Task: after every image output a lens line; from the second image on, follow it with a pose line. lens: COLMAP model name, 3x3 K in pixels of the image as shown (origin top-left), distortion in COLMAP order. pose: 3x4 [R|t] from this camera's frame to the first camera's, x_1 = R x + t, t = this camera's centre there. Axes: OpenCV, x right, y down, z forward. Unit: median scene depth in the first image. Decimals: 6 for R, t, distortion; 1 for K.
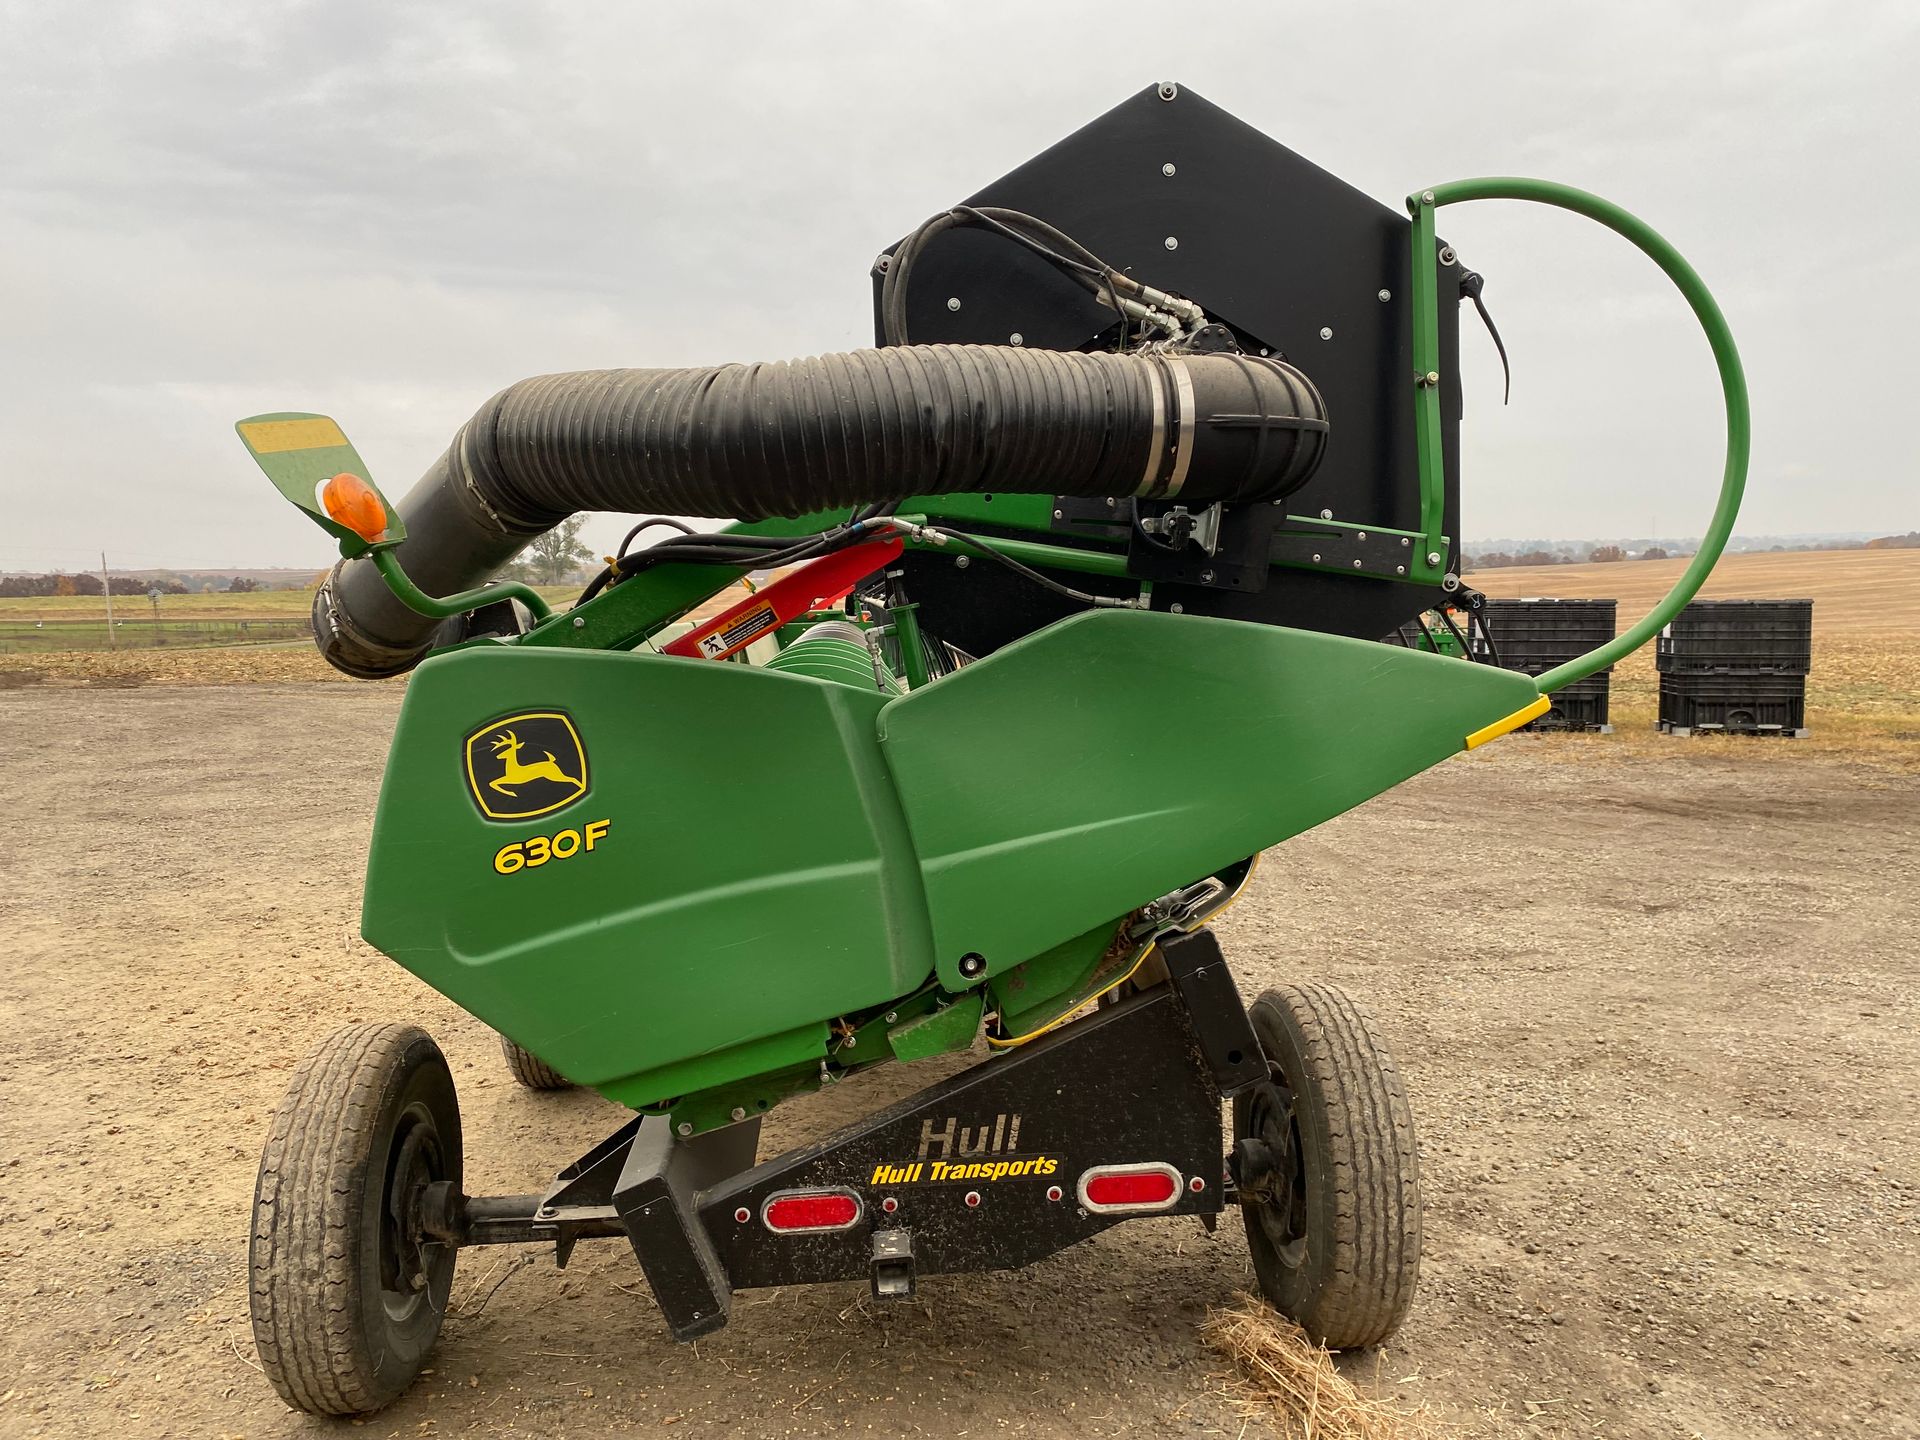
lens RADIAL K [[1483.6, 0, 960.0], [0, 1483.6, 683.5], [0, 0, 1]] dist [0.014610, 0.003190]
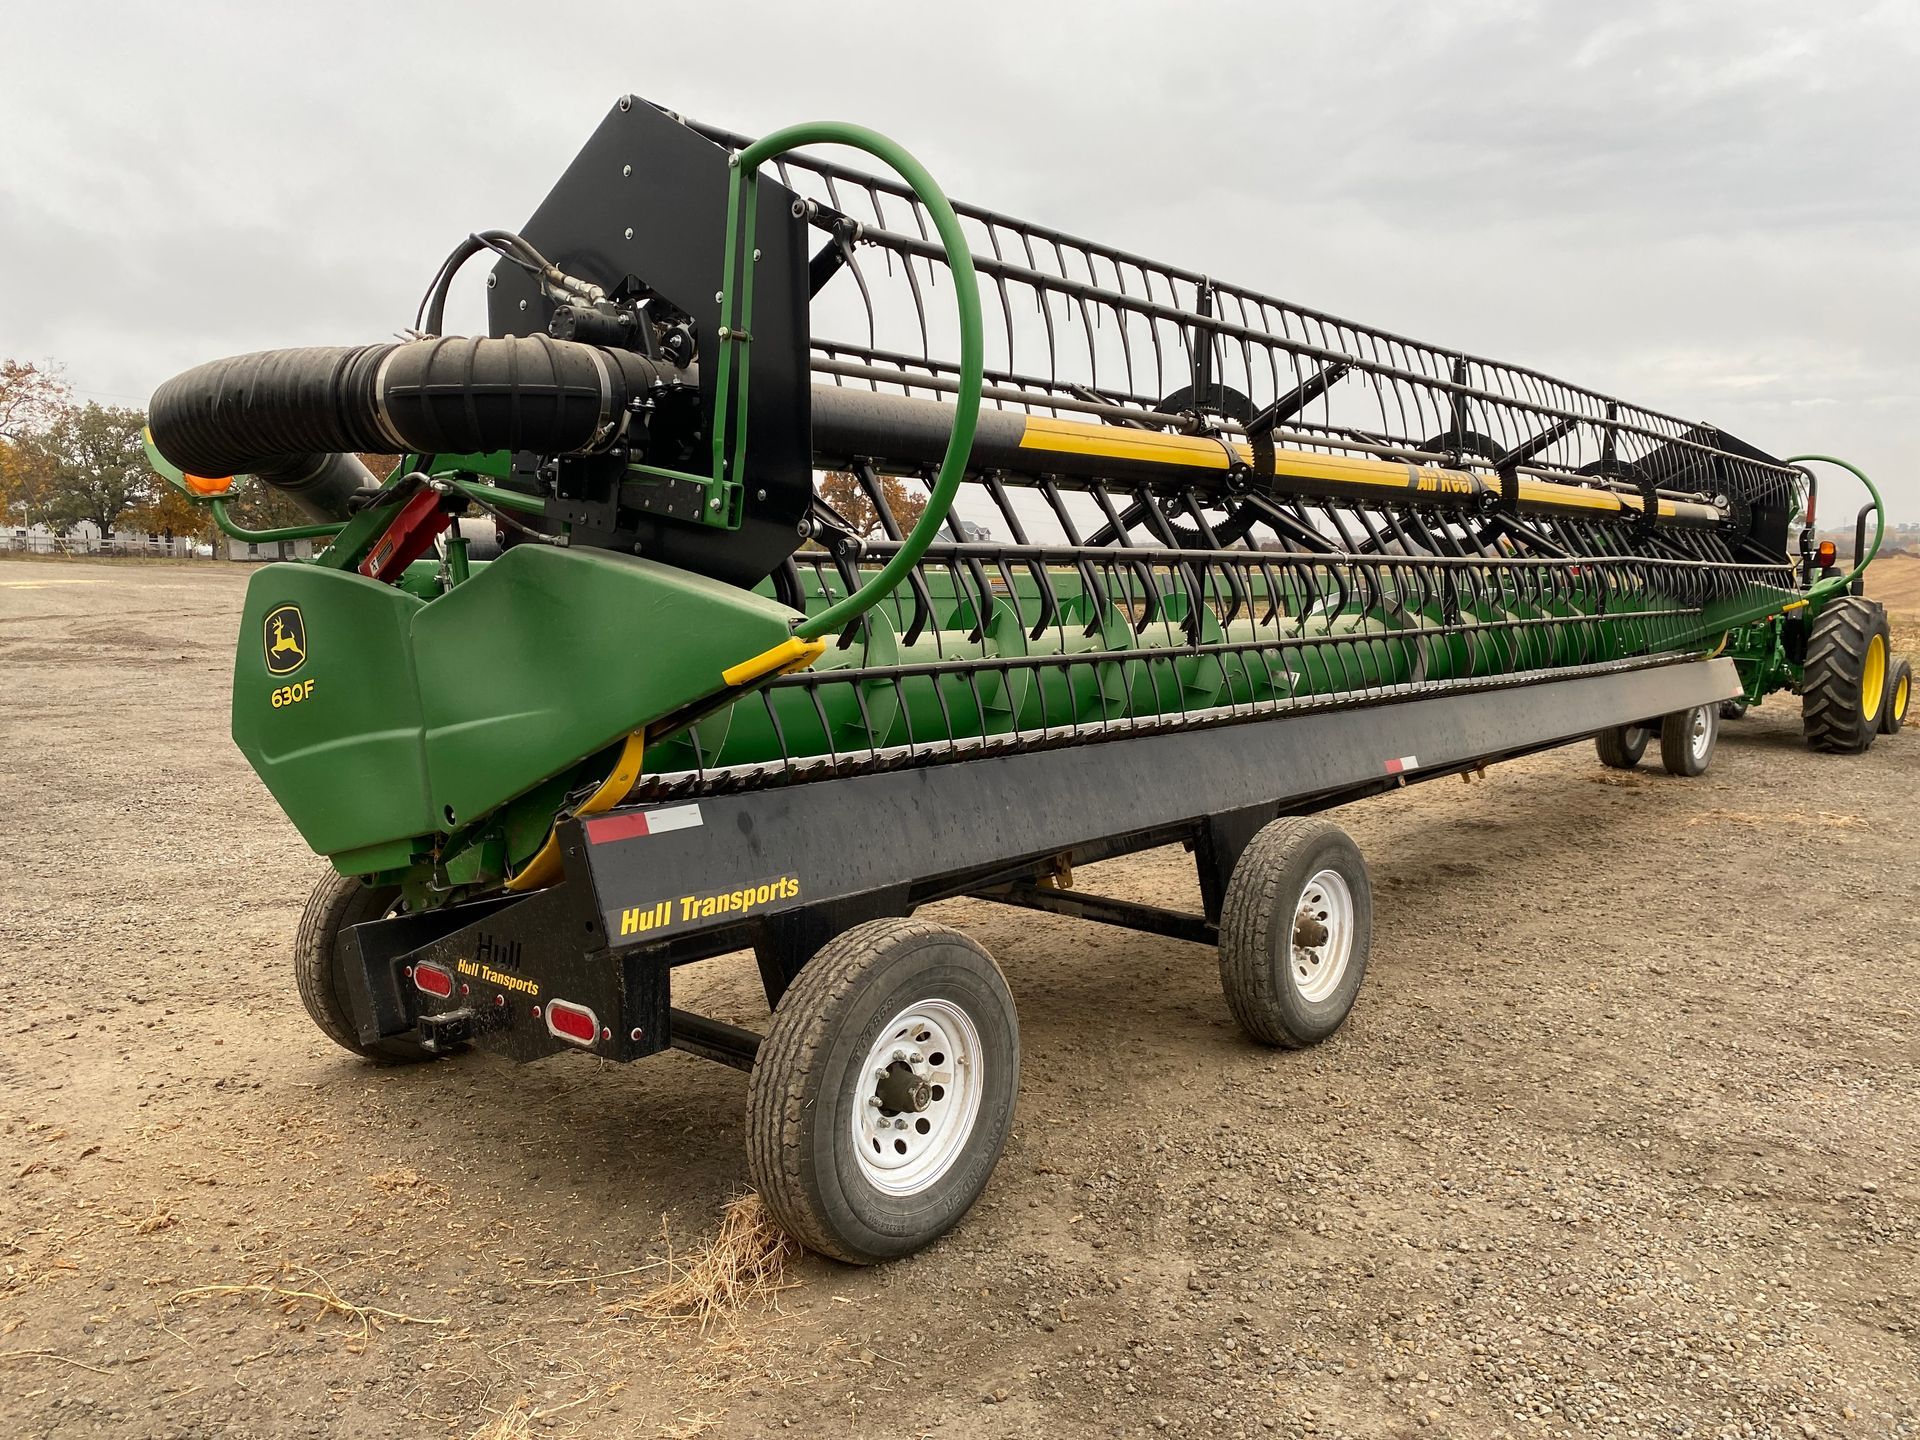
lens RADIAL K [[1485.4, 0, 960.0], [0, 1485.4, 720.0], [0, 0, 1]] dist [0.011536, -0.000191]
pose [[0.708342, 0.097768, -0.699066, 1.221714], [-0.066994, 0.995202, 0.071301, -0.018057], [0.702683, -0.003672, 0.711494, 0.368244]]
